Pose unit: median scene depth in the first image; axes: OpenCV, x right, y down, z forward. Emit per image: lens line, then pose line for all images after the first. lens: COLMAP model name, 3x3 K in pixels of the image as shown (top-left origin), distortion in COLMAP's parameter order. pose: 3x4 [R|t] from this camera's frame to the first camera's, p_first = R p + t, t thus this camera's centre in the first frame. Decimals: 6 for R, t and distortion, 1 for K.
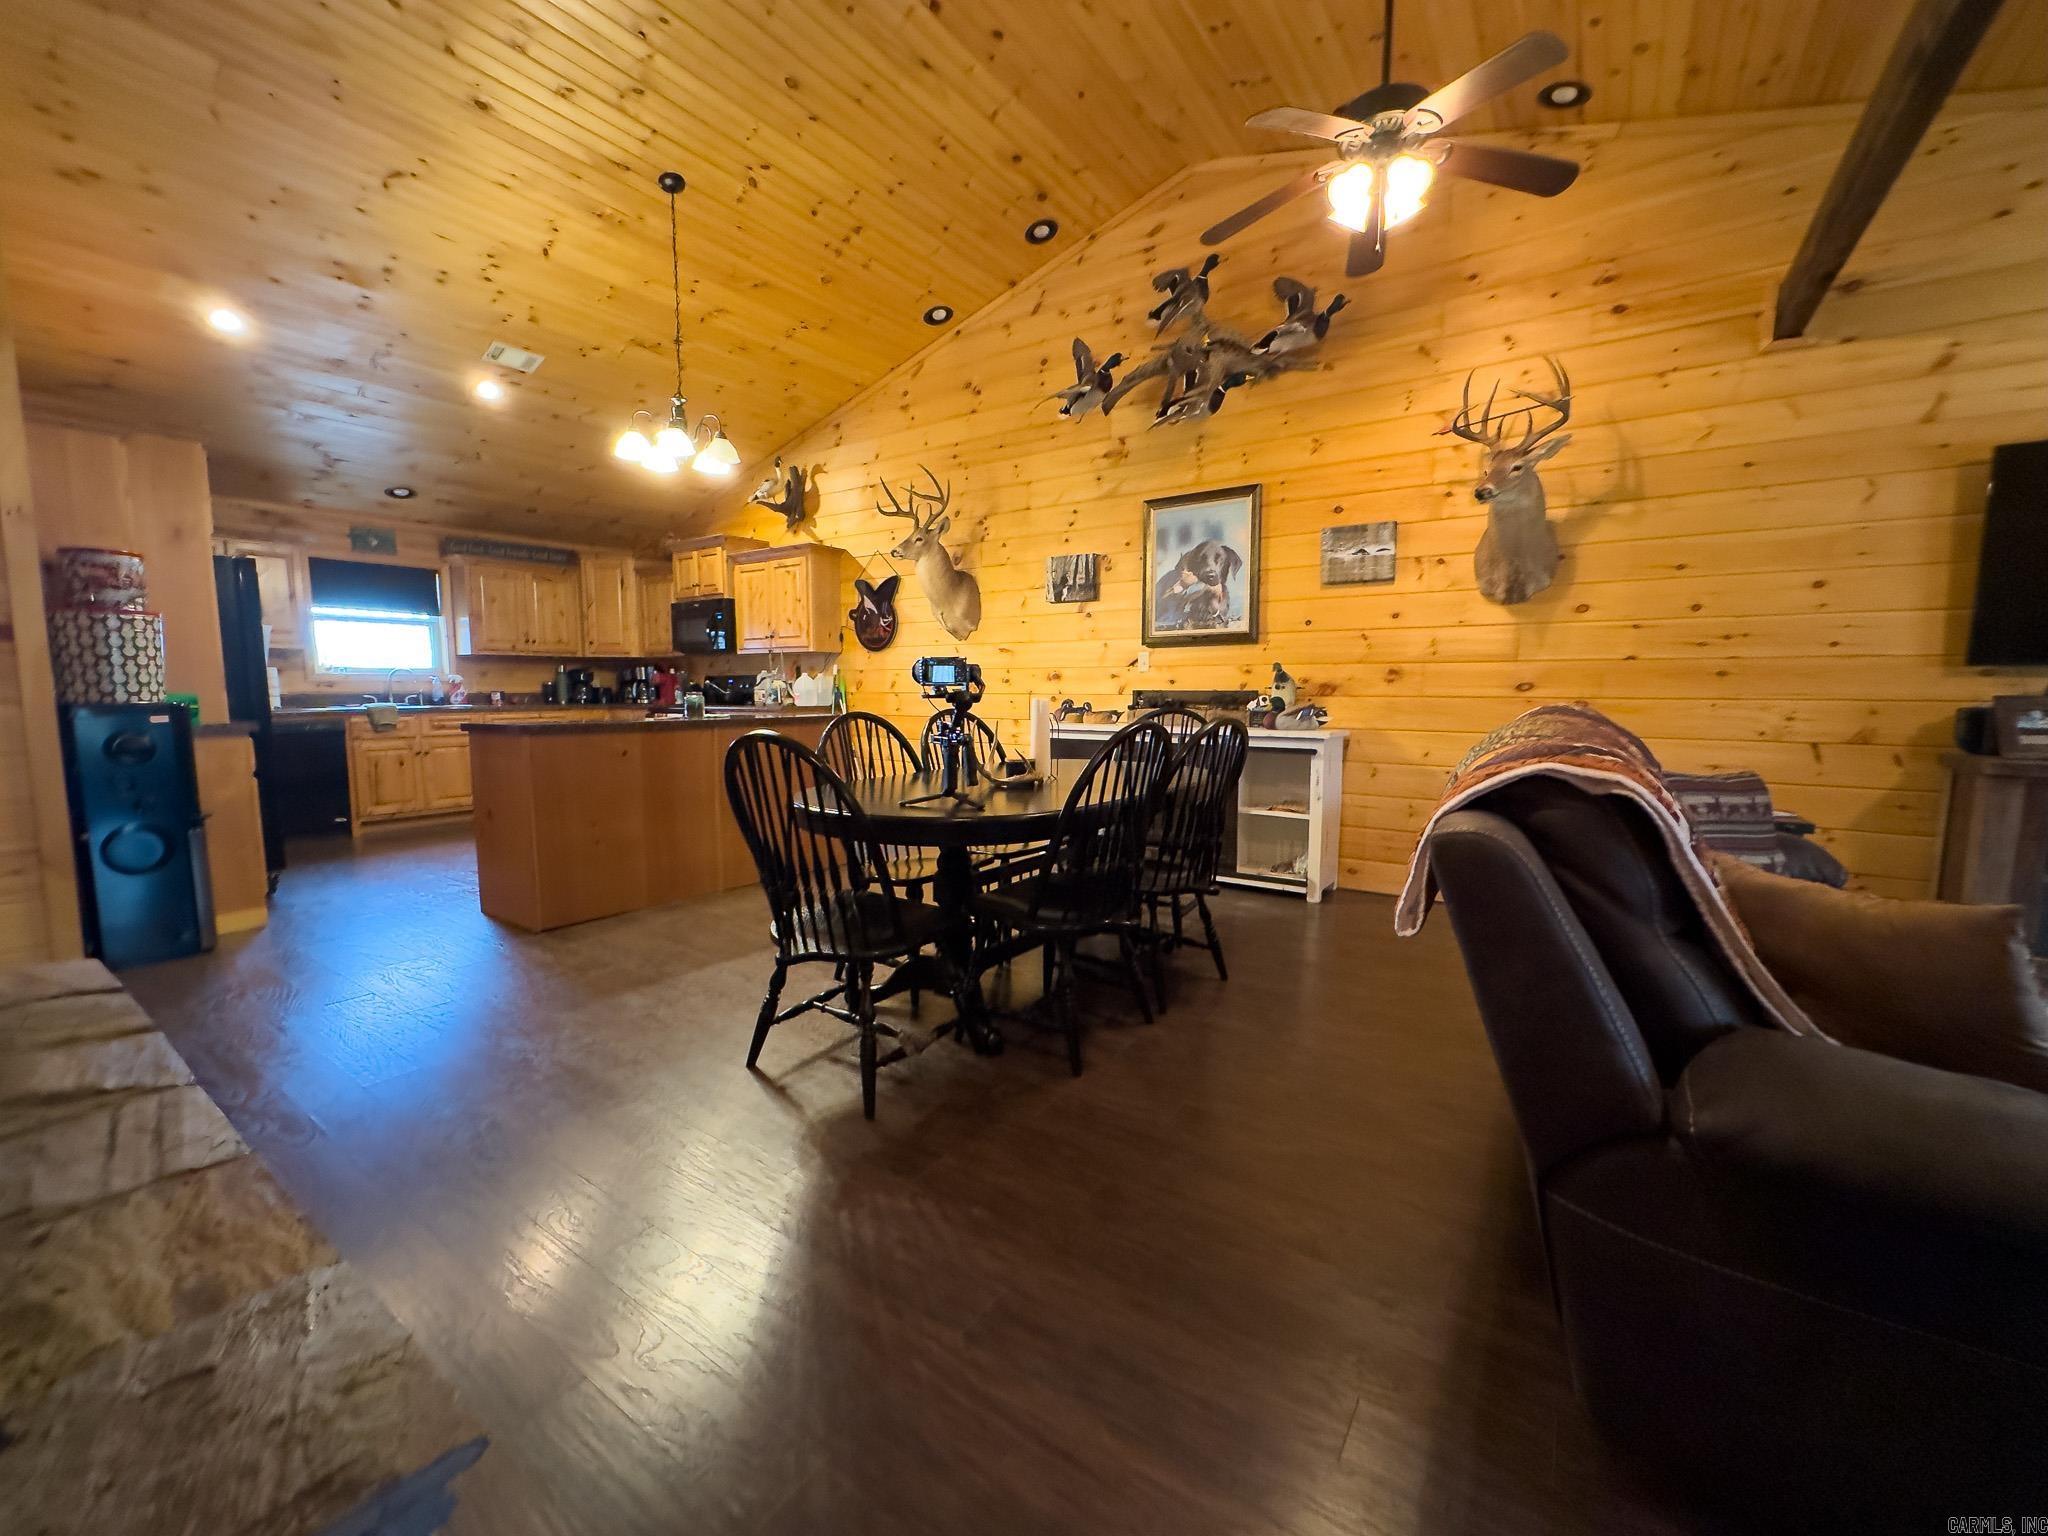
lens RADIAL K [[813.8, 0, 1024.0], [0, 813.8, 765.3], [0, 0, 1]] dist [-0.001557, -0.000035]
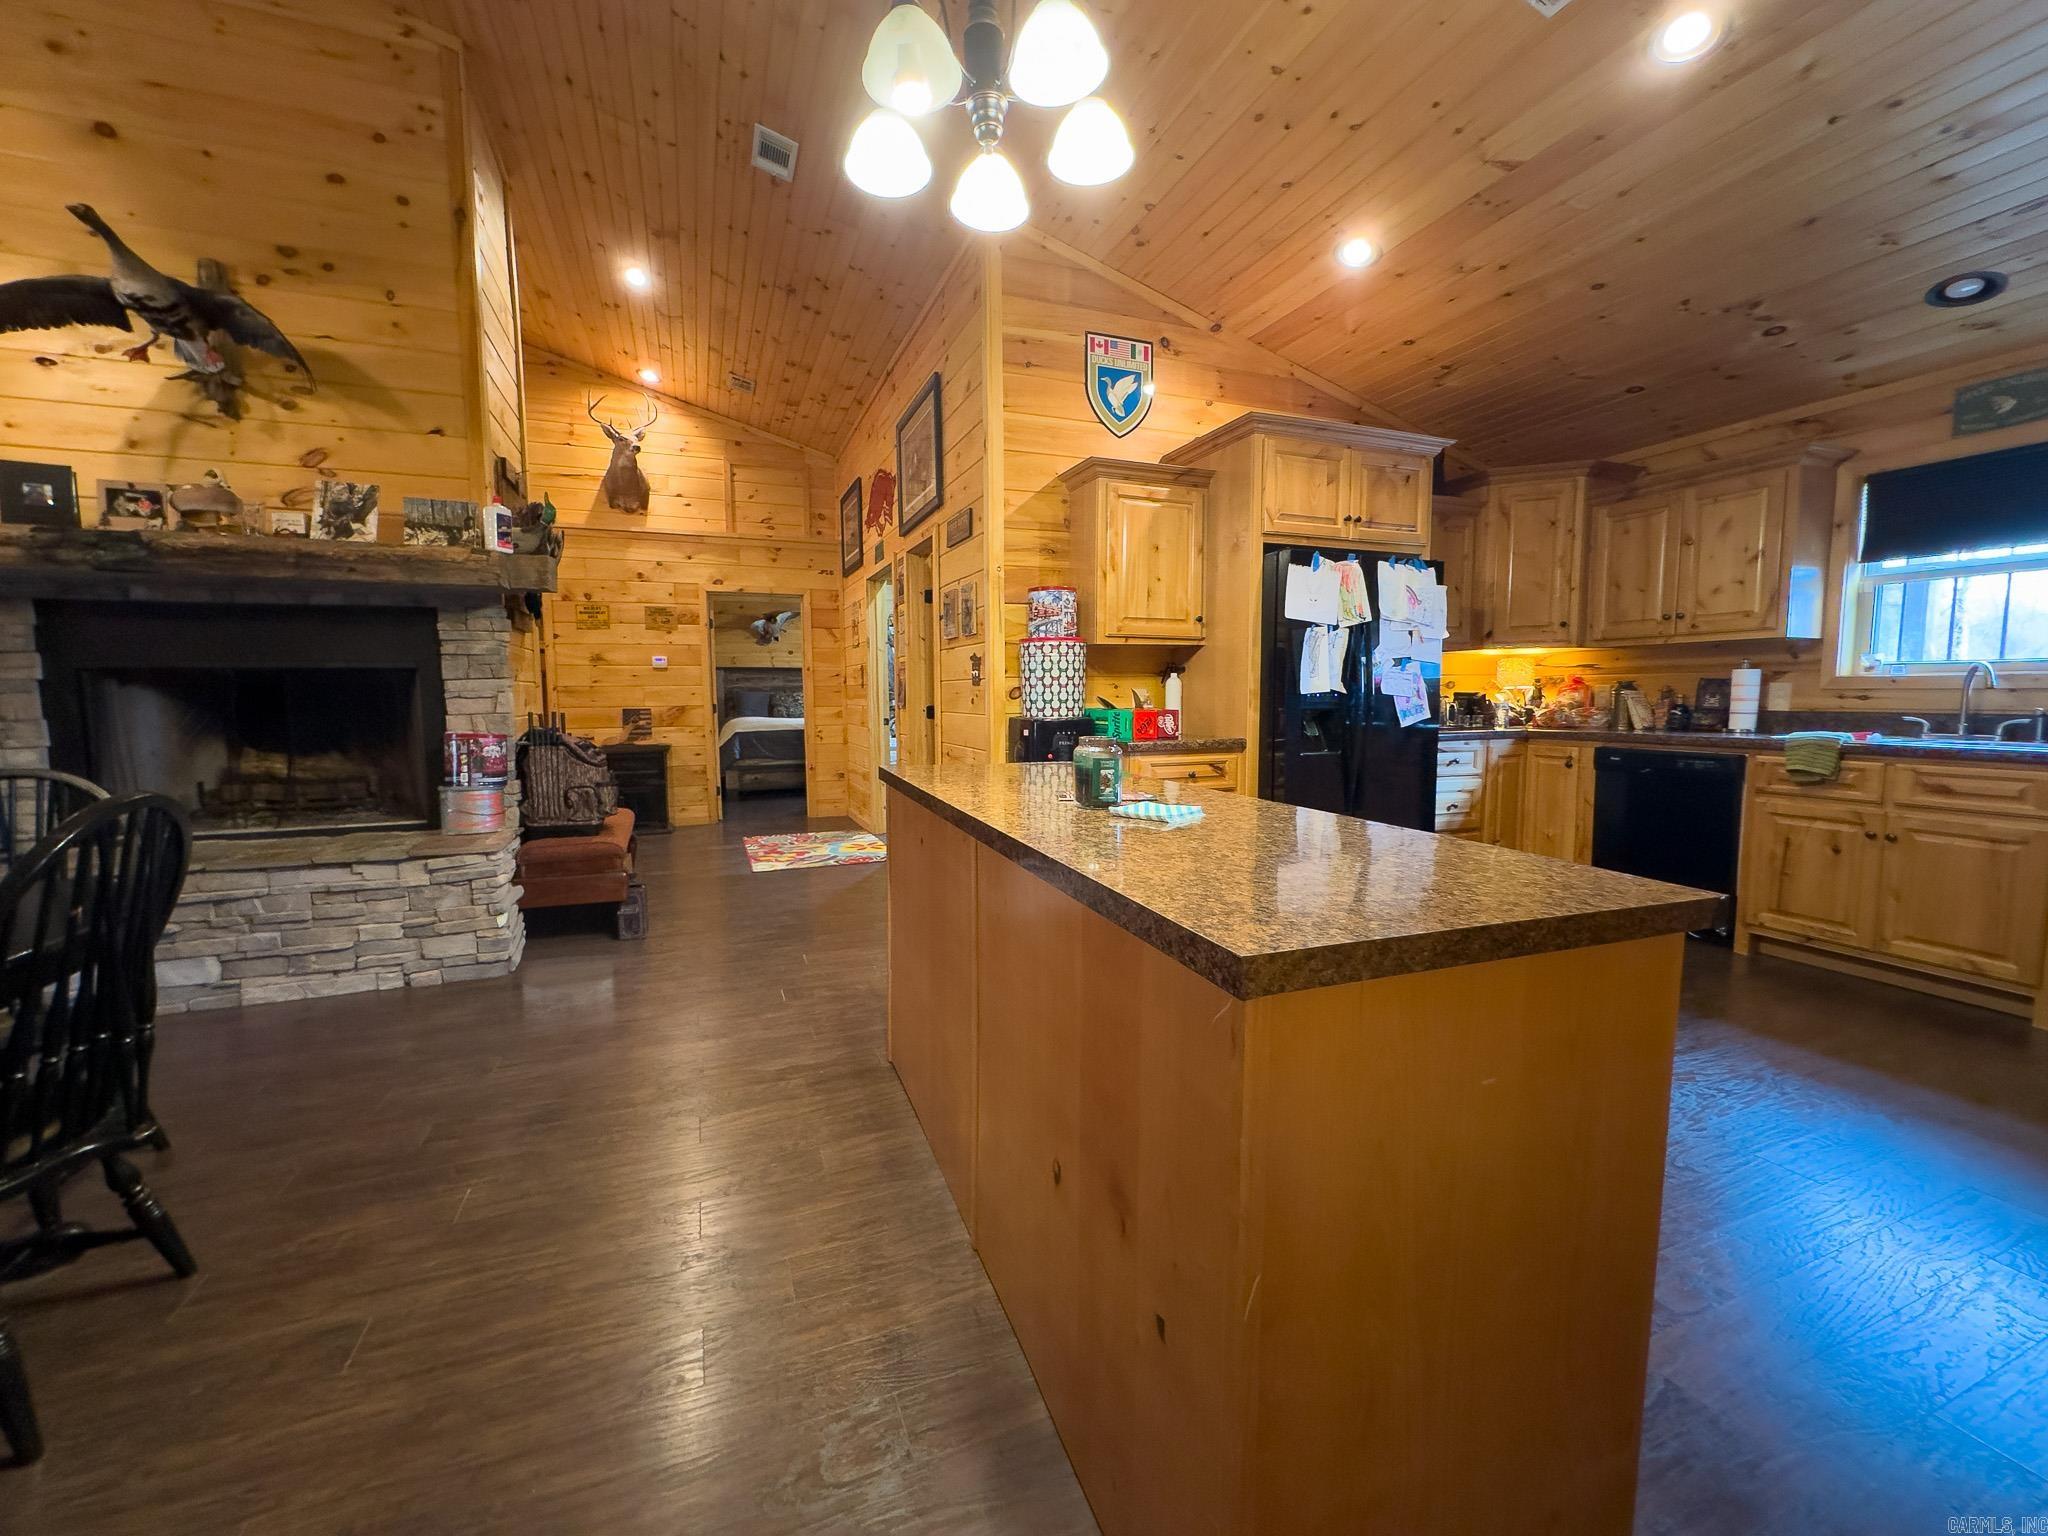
lens RADIAL K [[813.8, 0, 1023.5], [0, 813.8, 763.0], [0, 0, 1]] dist [-0.001557, -0.000035]
pose [[-0.548143, 0.080117, -0.832539, -0.060450], [-0.074267, 0.986807, 0.143860, -0.101082], [0.833081, 0.140686, -0.534961, 0.915212]]
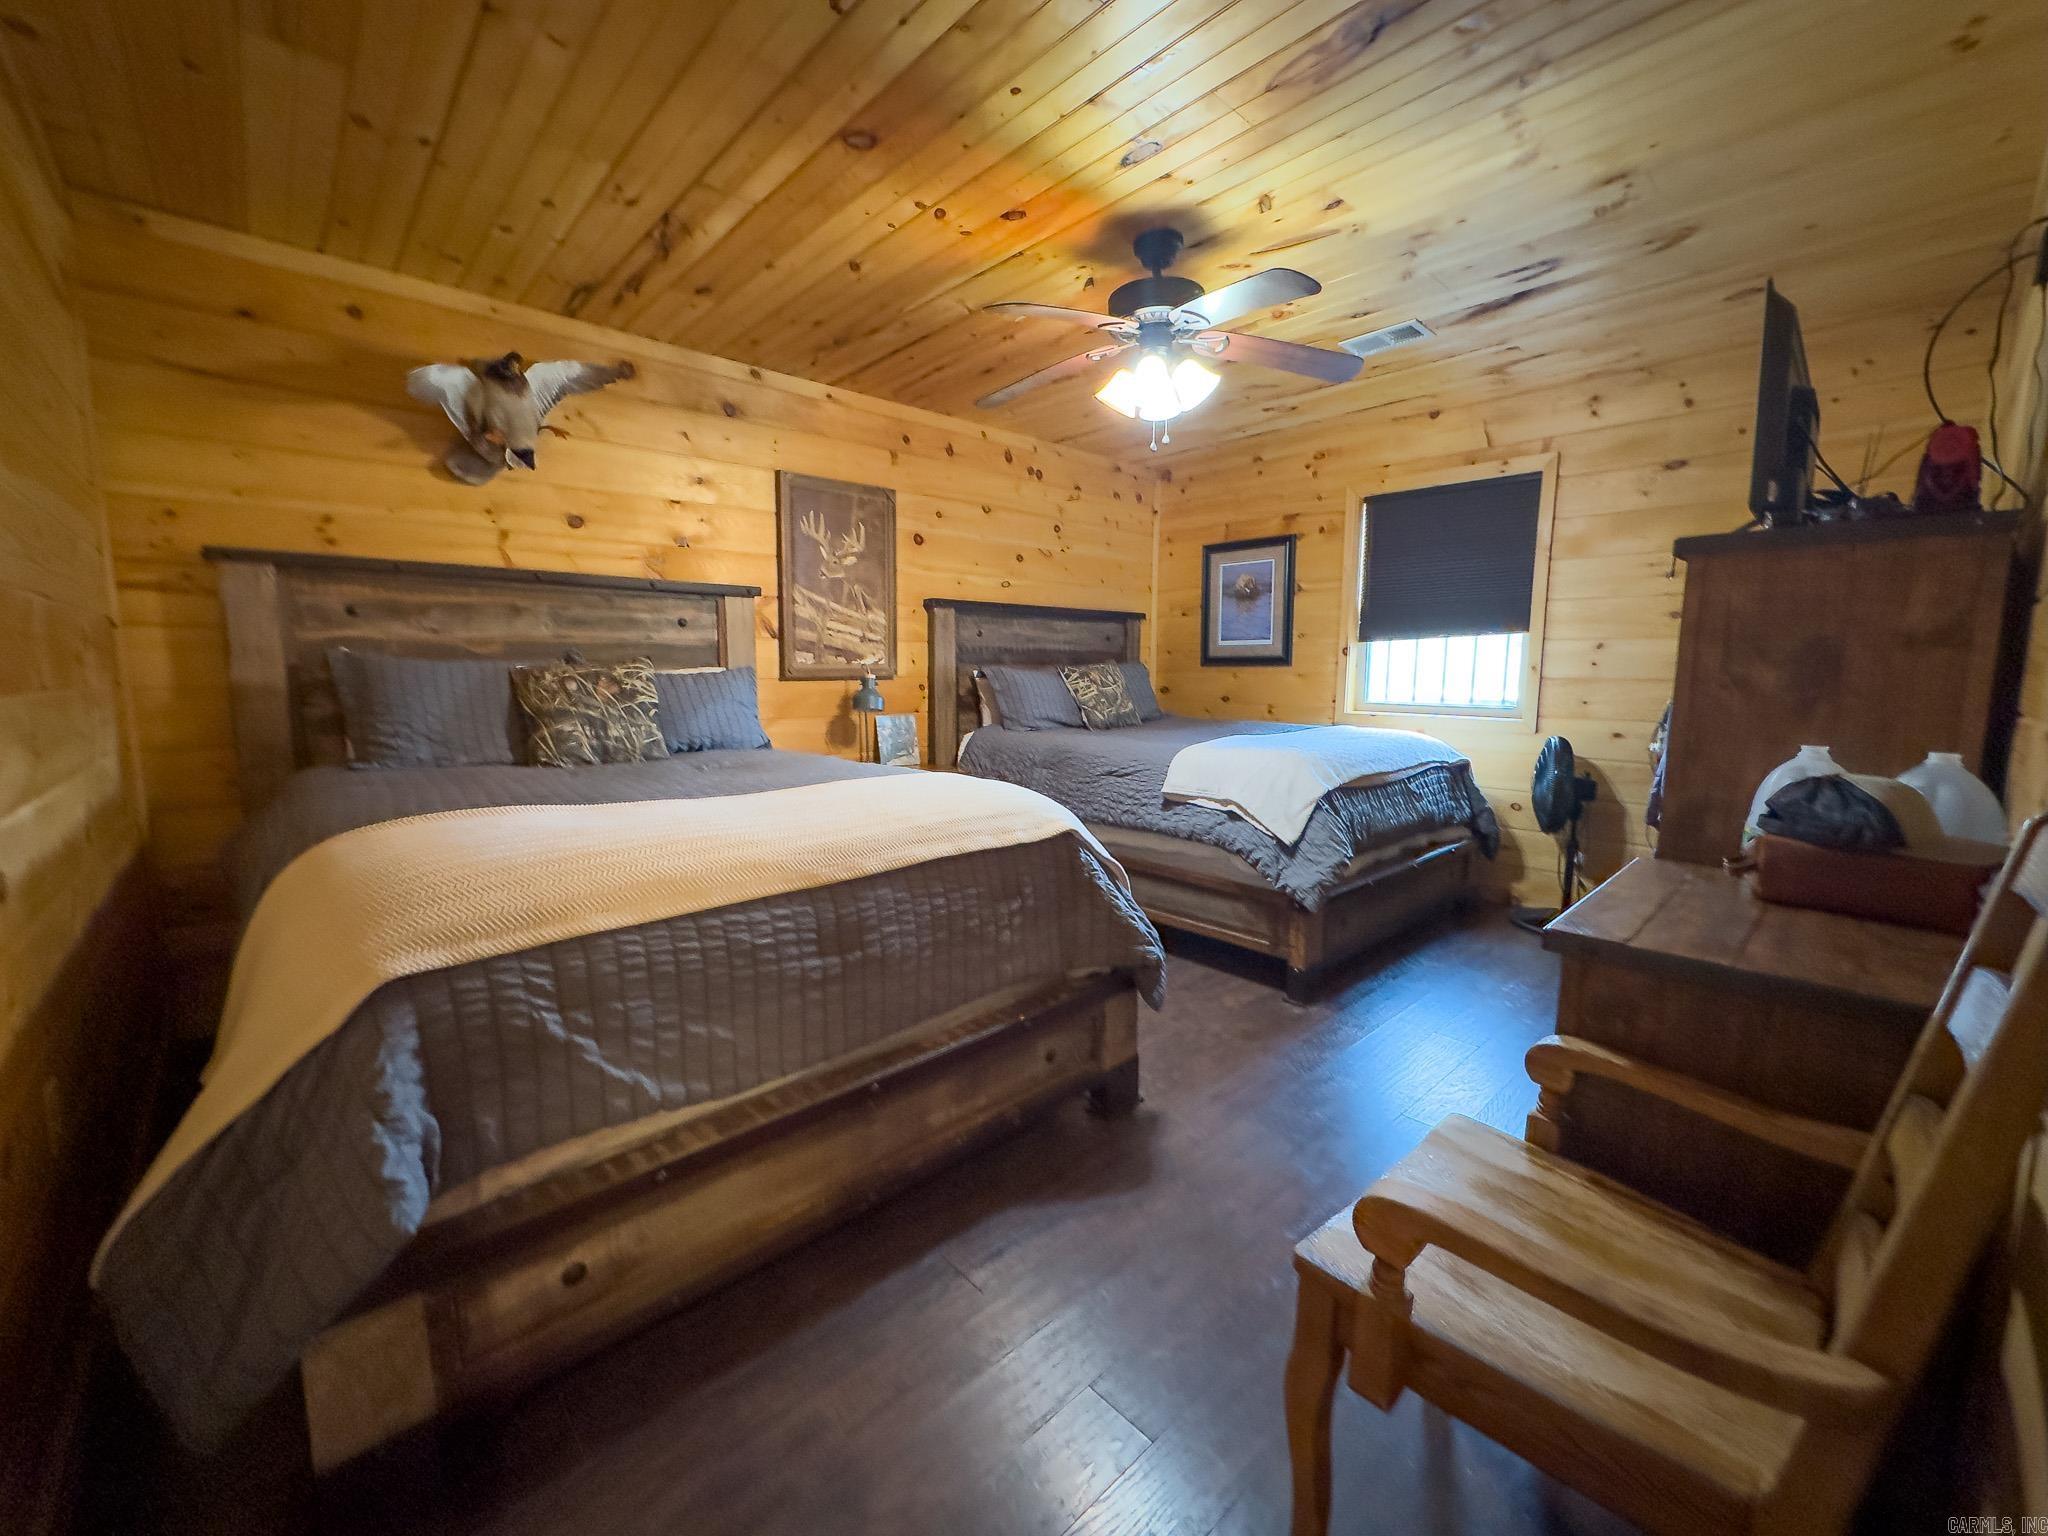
lens RADIAL K [[813.8, 0, 1027.7], [0, 813.8, 761.5], [0, 0, 1]] dist [-0.001557, -0.000035]
pose [[-0.205929, 0.118074, -0.971417, -0.920286], [-0.101858, 0.984715, 0.141283, 0.011738], [0.973251, 0.128041, -0.190754, -0.221277]]
